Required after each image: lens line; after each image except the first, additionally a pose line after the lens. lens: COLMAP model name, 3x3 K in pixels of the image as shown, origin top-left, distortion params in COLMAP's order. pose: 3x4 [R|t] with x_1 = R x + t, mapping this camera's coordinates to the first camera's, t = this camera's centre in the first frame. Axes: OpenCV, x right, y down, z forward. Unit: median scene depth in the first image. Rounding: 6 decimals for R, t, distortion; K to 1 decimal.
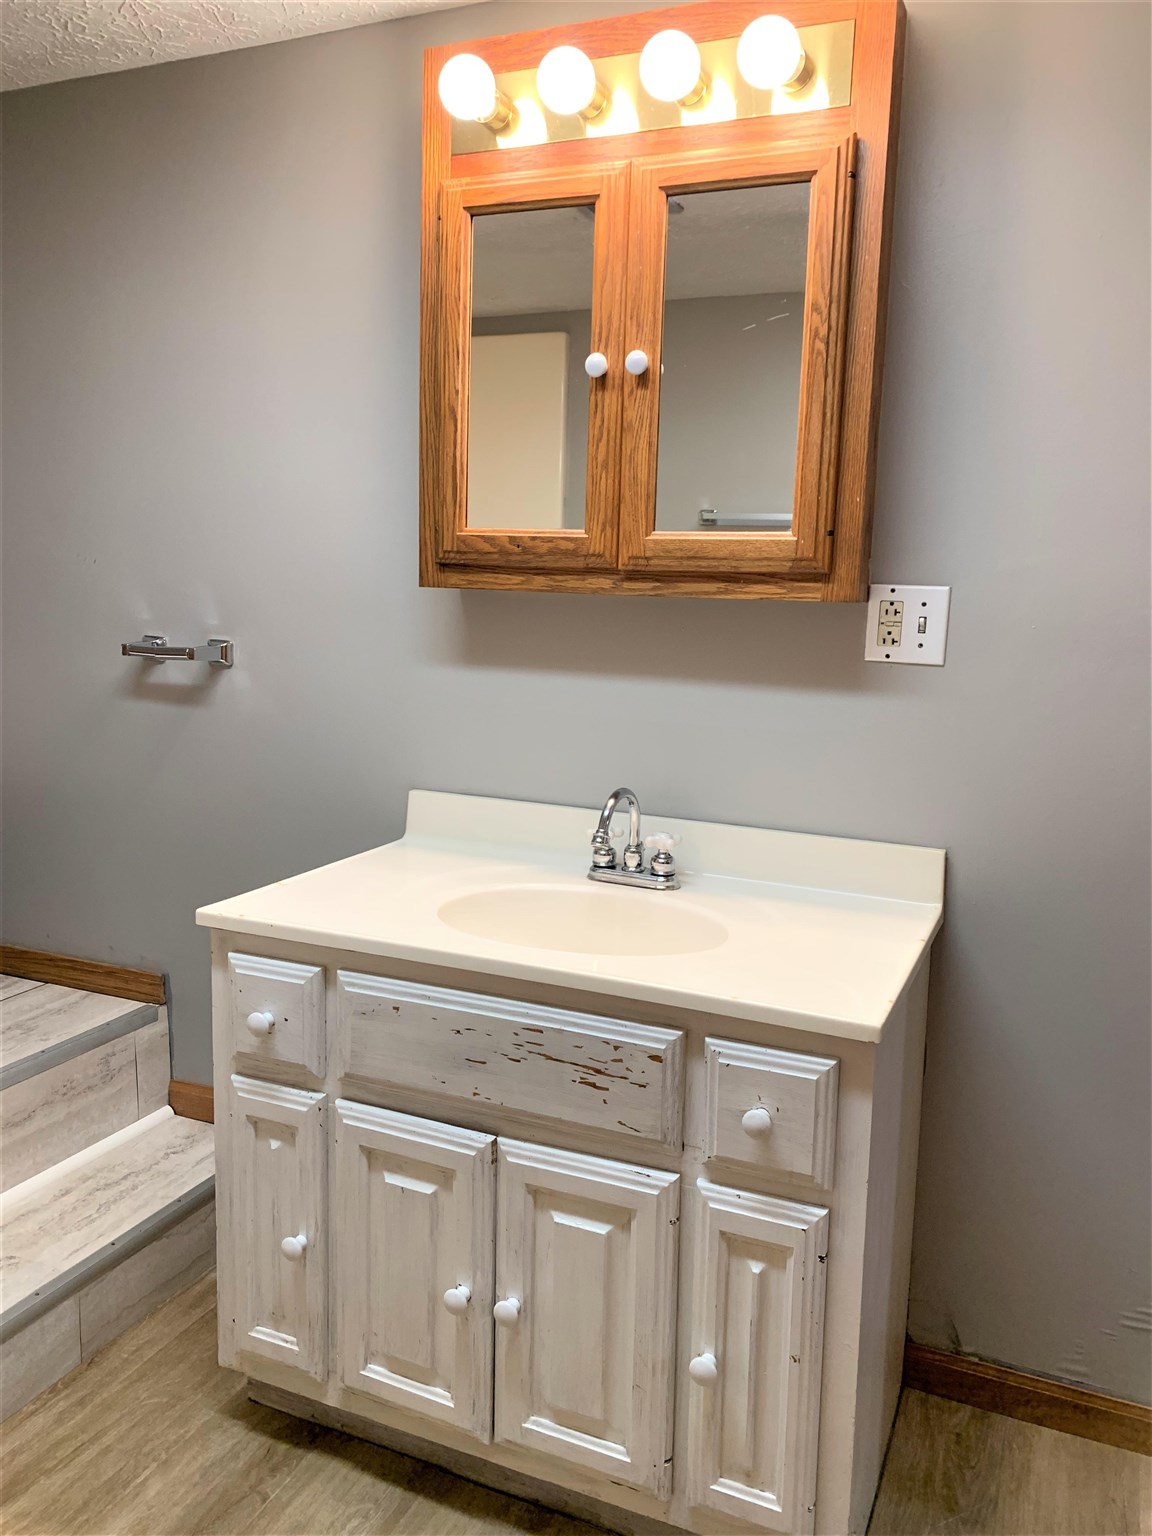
lens RADIAL K [[1177.4, 0, 576.9], [0, 1177.4, 771.4], [0, 0, 1]] dist [0.038601, -0.036268]
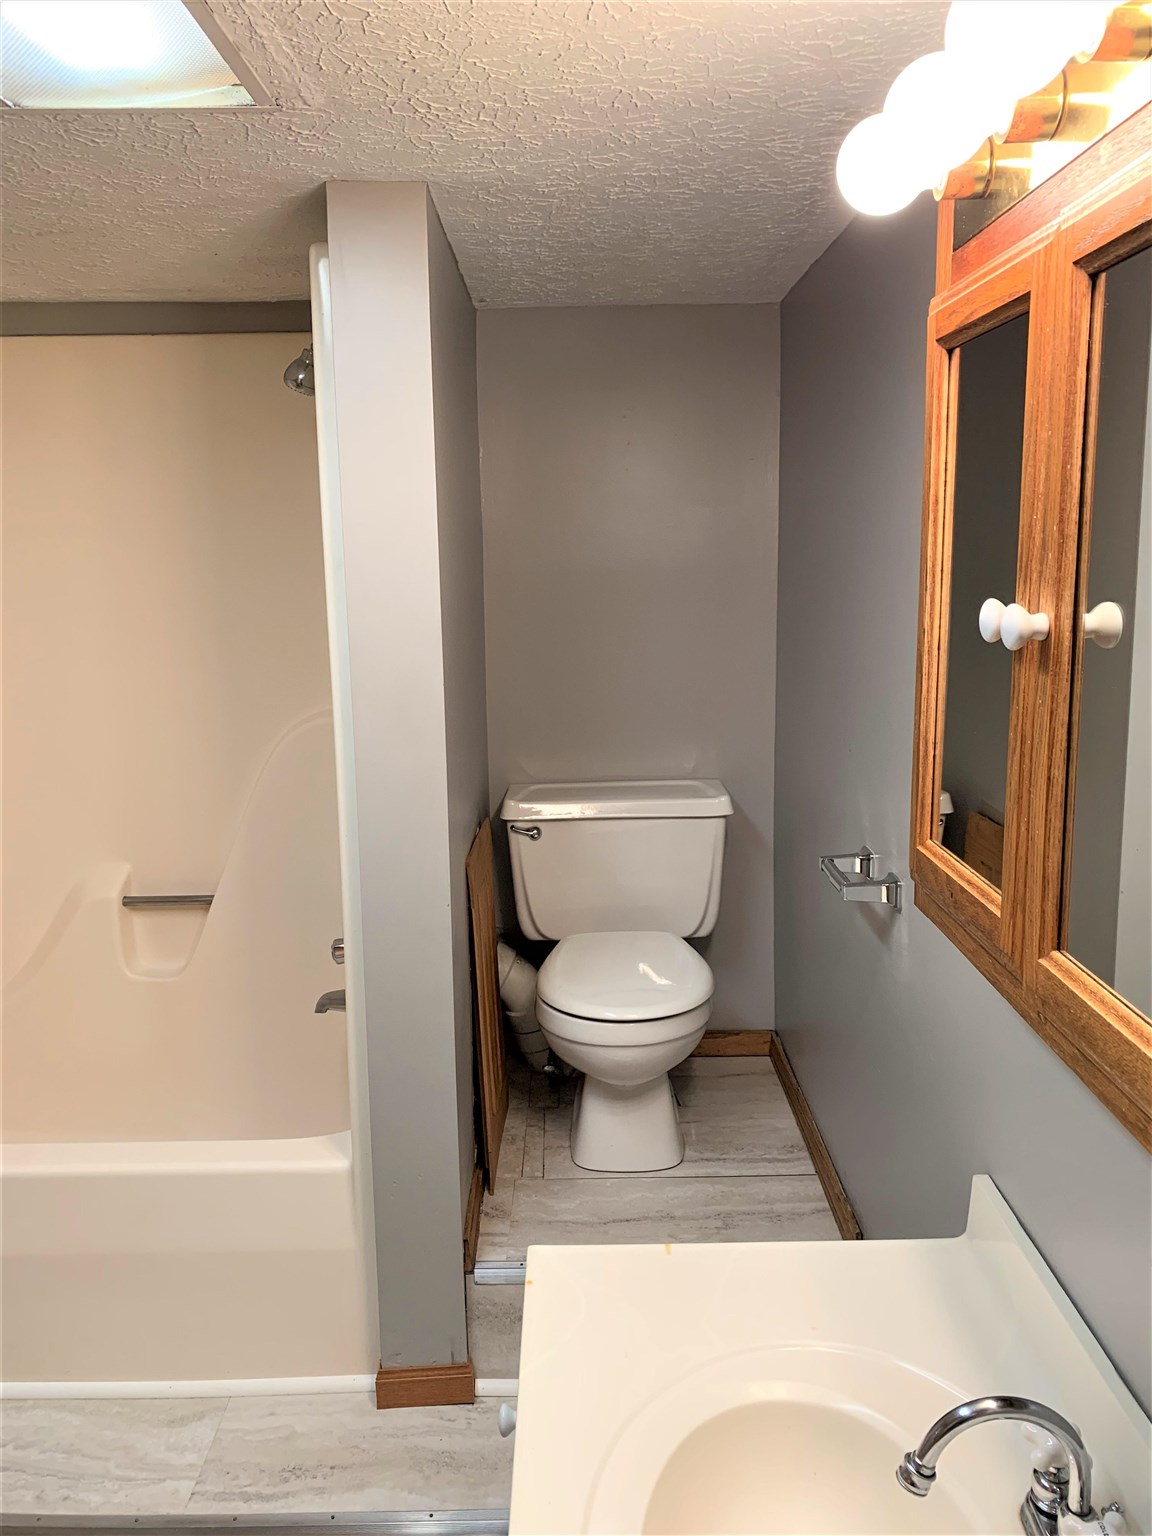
lens RADIAL K [[1177.4, 0, 575.7], [0, 1177.4, 758.1], [0, 0, 1]] dist [0.038601, -0.036268]
pose [[0.411690, 0.125249, -0.902676, 0.401771], [-0.124675, 0.988938, 0.080356, -0.286600], [0.902755, 0.079459, 0.422751, 0.583609]]
